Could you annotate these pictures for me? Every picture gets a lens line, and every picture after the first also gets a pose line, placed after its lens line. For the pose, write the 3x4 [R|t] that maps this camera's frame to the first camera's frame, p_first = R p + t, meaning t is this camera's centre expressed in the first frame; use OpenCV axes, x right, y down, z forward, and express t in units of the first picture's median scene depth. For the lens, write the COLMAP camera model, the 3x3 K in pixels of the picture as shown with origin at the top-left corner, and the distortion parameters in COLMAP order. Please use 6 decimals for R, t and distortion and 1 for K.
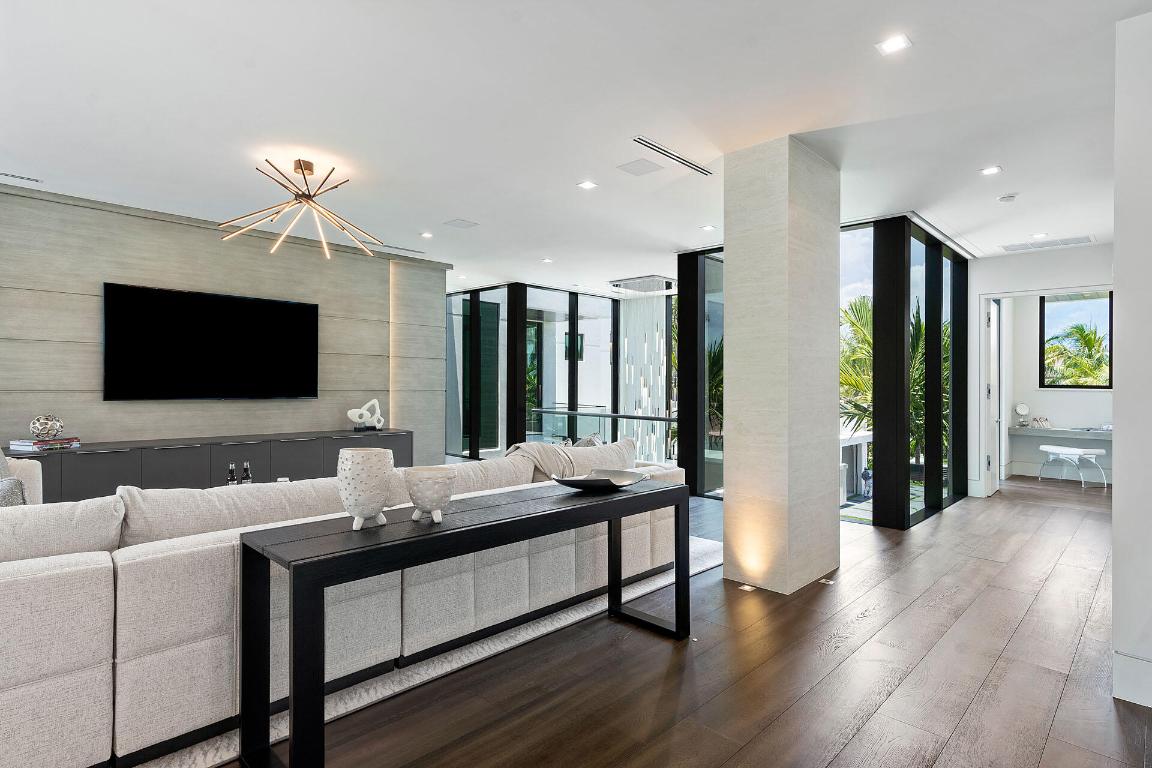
lens RADIAL K [[593.9, 0, 586.3], [0, 593.9, 386.3], [0, 0, 1]] dist [0.006837, 0.000371]
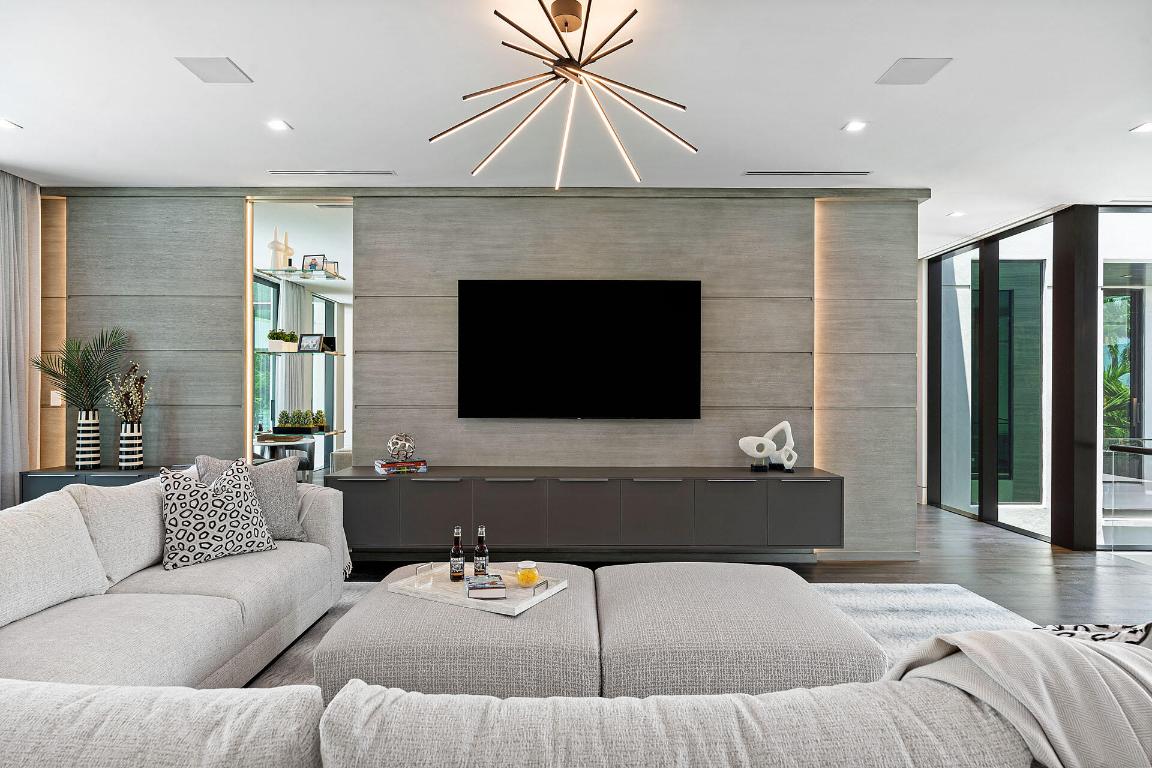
lens RADIAL K [[648.3, 0, 582.7], [0, 648.3, 400.1], [0, 0, 1]] dist [-0.007518, 0.004728]
pose [[0.701551, -0.001215, -0.712619, -0.016790], [0.001234, 0.999999, -0.000490, -0.000868], [0.712619, -0.000536, 0.701552, 0.371332]]
